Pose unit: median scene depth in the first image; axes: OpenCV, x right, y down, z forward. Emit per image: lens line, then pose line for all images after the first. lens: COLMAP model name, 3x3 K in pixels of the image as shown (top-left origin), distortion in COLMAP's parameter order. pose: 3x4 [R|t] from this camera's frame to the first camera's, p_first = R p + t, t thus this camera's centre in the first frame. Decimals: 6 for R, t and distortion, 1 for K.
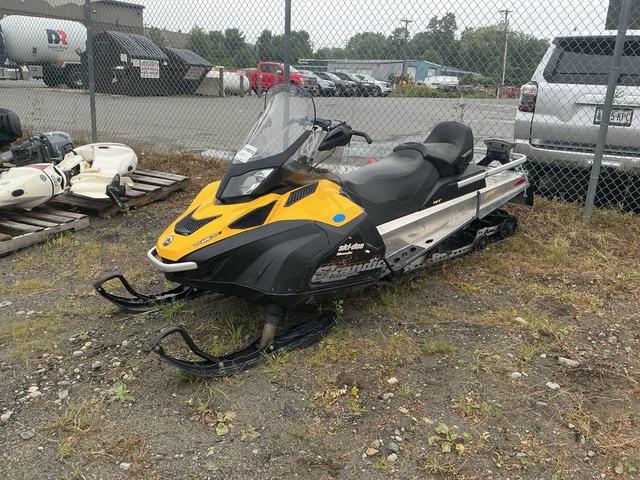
lens RADIAL K [[530.3, 0, 323.3], [0, 530.3, 240.6], [0, 0, 1]] dist [0.042118, -0.075200]
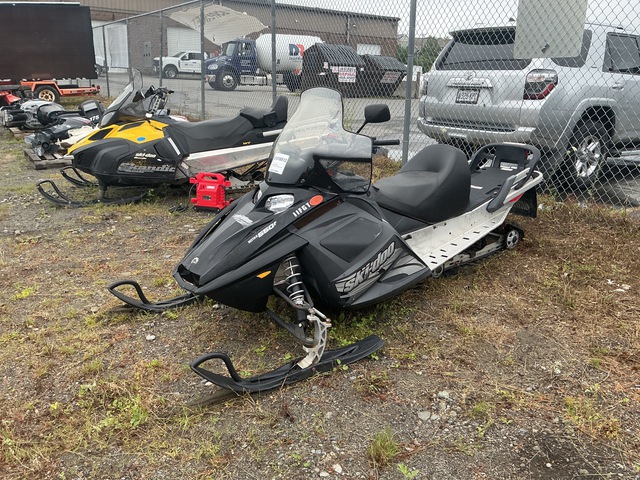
lens RADIAL K [[530.3, 0, 318.3], [0, 530.3, 241.7], [0, 0, 1]] dist [0.042118, -0.075200]
pose [[0.879822, 0.124550, -0.458693, 0.749179], [-0.129932, 0.991322, 0.019953, 0.099527], [0.457198, 0.042044, 0.888371, -0.180848]]
